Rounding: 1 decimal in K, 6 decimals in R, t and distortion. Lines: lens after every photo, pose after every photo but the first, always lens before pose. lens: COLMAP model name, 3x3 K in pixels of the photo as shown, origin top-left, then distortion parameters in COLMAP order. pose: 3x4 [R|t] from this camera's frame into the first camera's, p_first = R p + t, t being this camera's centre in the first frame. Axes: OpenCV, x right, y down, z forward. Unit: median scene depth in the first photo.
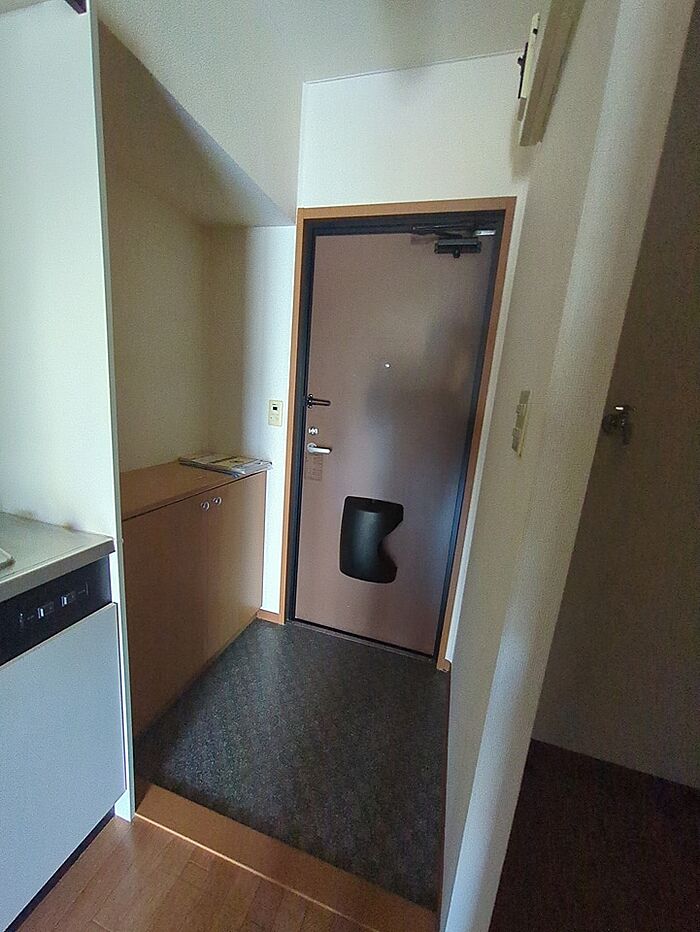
lens RADIAL K [[372.2, 0, 347.3], [0, 372.2, 470.1], [0, 0, 1]] dist [0.004011, 0.000551]
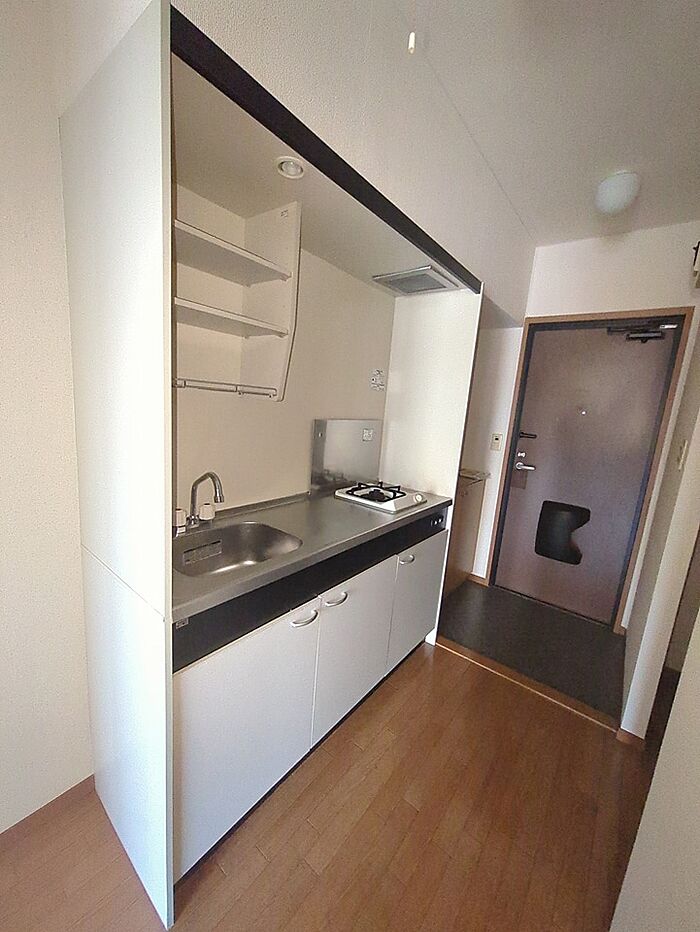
lens RADIAL K [[372.2, 0, 347.3], [0, 372.2, 470.1], [0, 0, 1]] dist [0.004011, 0.000551]
pose [[0.934423, 0.055896, -0.351751, -0.227565], [-0.076673, 0.996022, -0.045407, 0.082392], [0.347813, 0.069399, 0.934992, -0.670414]]
